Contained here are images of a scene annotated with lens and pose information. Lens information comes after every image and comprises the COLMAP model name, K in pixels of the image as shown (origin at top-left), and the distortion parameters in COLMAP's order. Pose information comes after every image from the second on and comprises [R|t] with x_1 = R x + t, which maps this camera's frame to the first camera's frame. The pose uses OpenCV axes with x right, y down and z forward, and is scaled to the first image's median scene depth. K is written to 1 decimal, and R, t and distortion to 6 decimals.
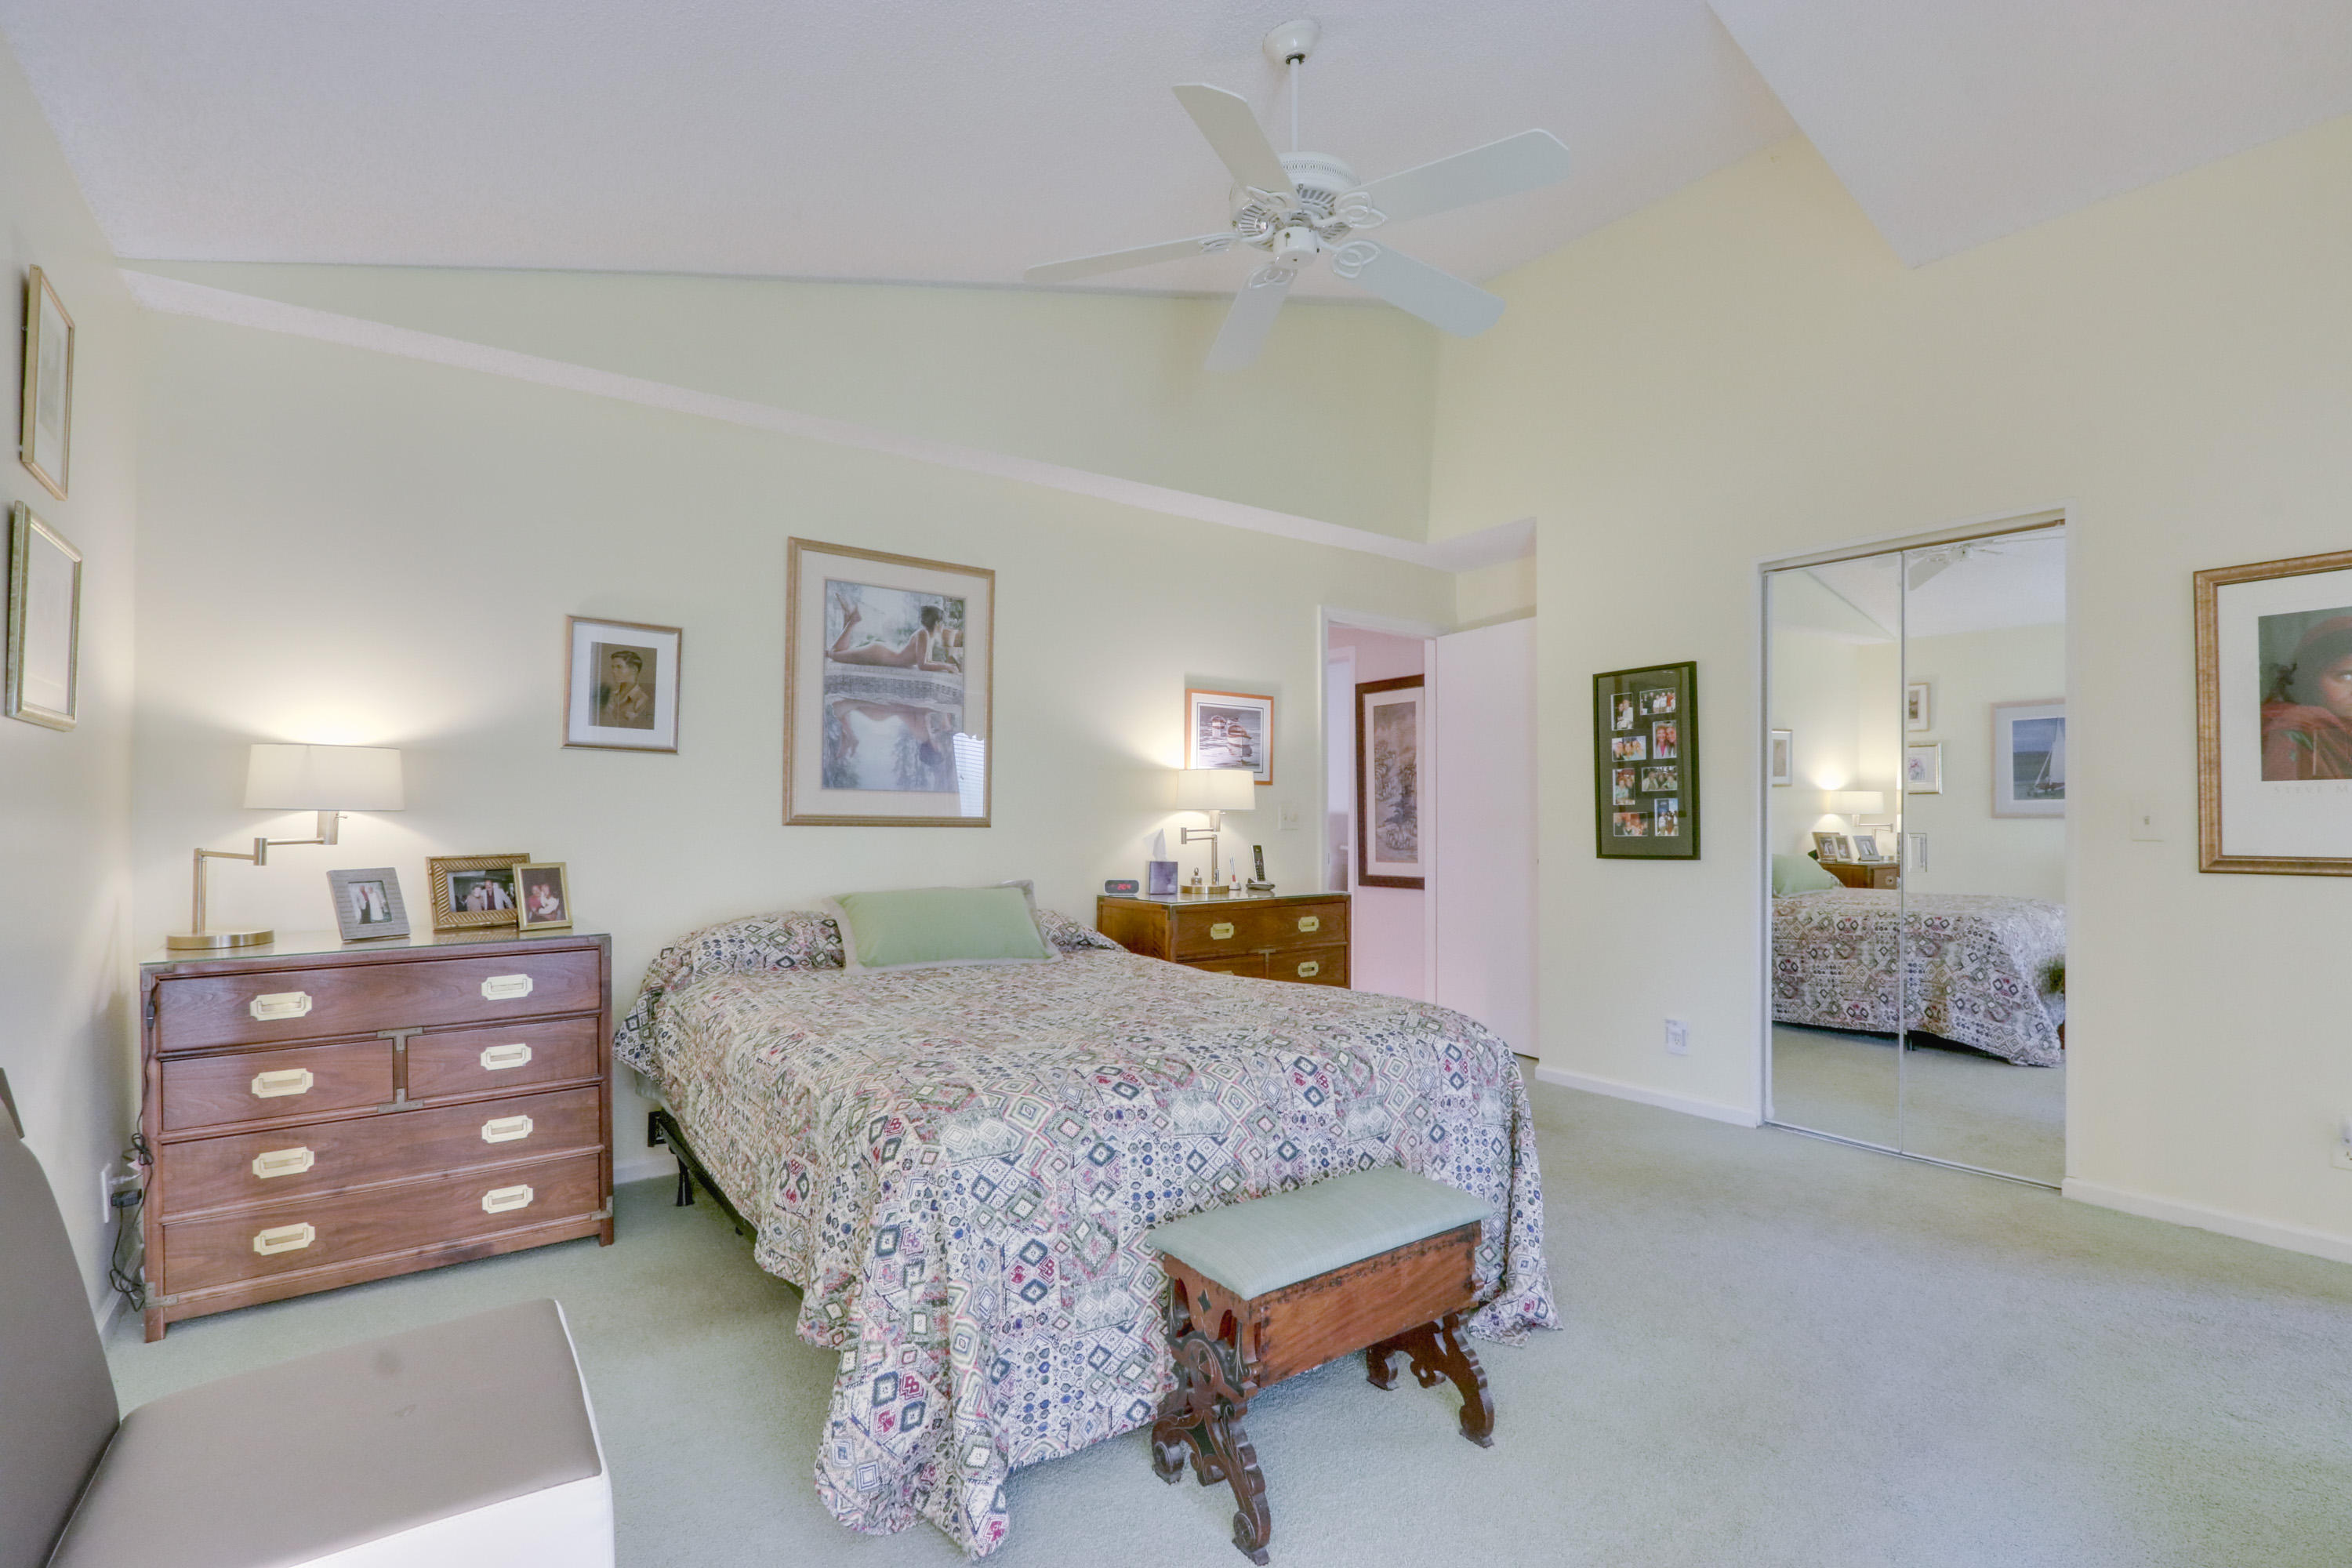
lens RADIAL K [[1081.3, 0, 1198.6], [0, 1081.3, 773.1], [0, 0, 1]] dist [-0.017327, 0.003621]
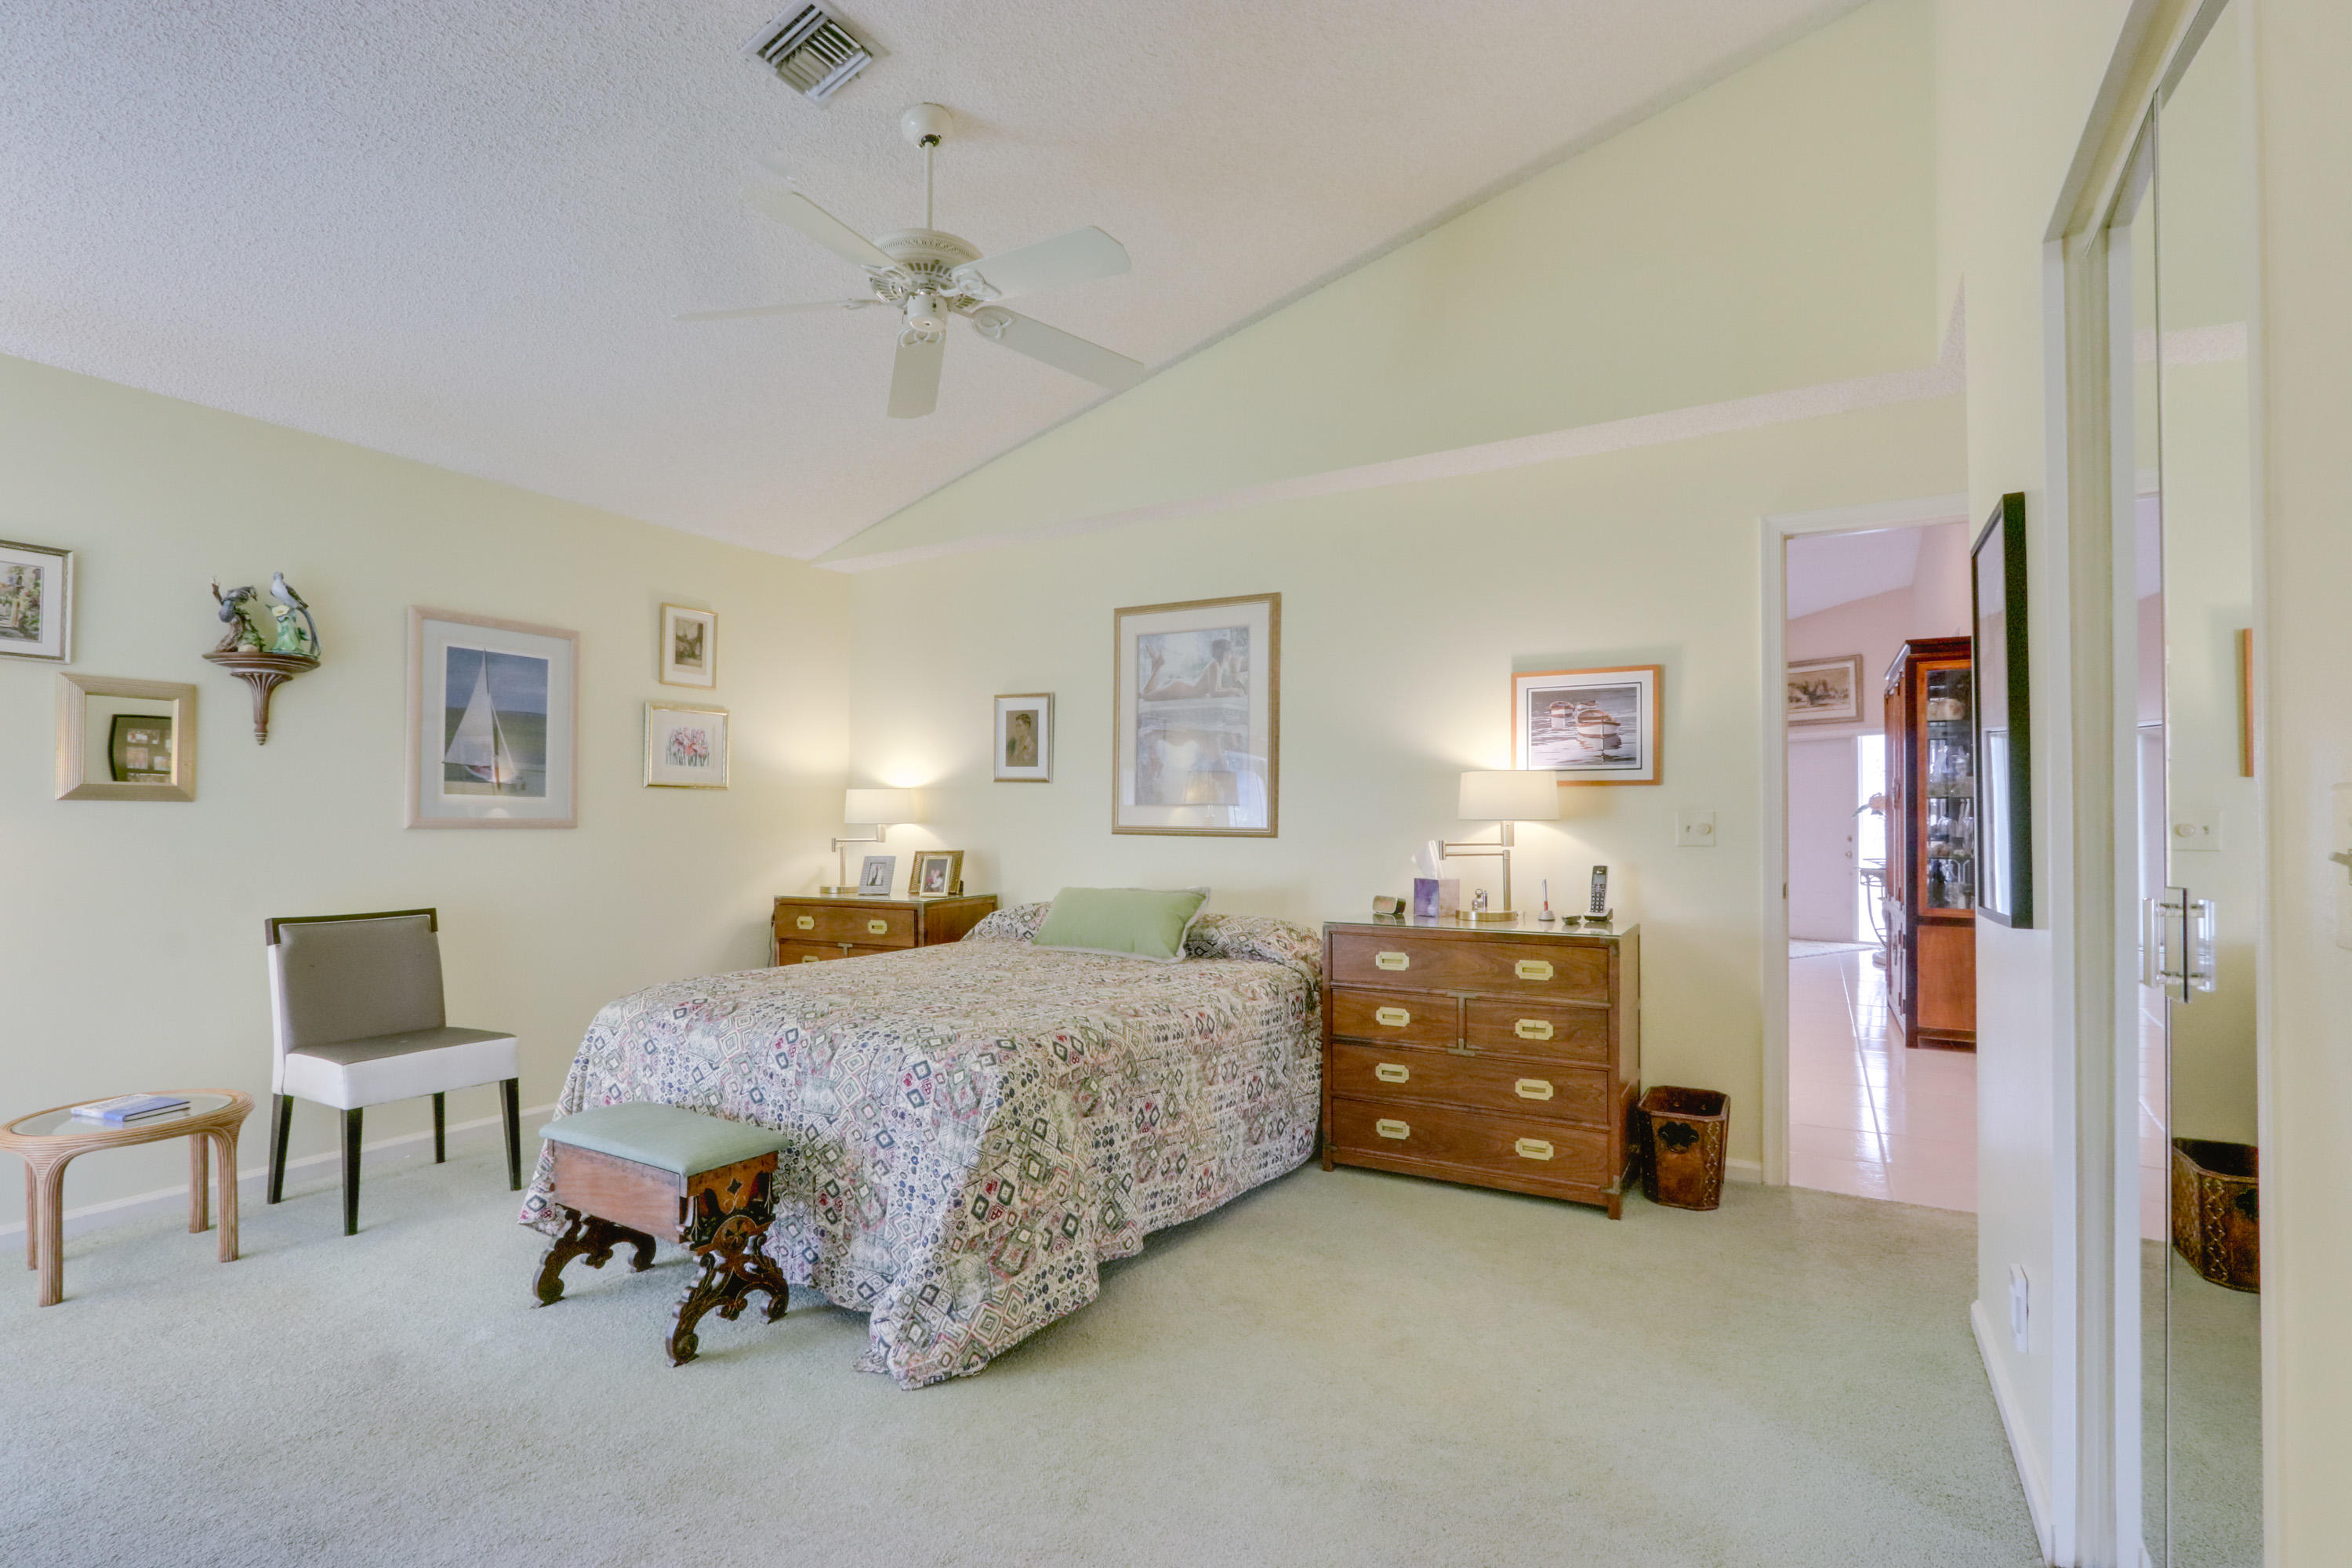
lens RADIAL K [[1081.3, 0, 1189.4], [0, 1081.3, 808.6], [0, 0, 1]] dist [-0.017327, 0.003621]
pose [[0.393786, -0.010676, -0.919140, 0.784888], [0.037304, 0.999294, 0.004375, 0.015282], [0.918445, -0.036011, 0.393907, 0.532936]]
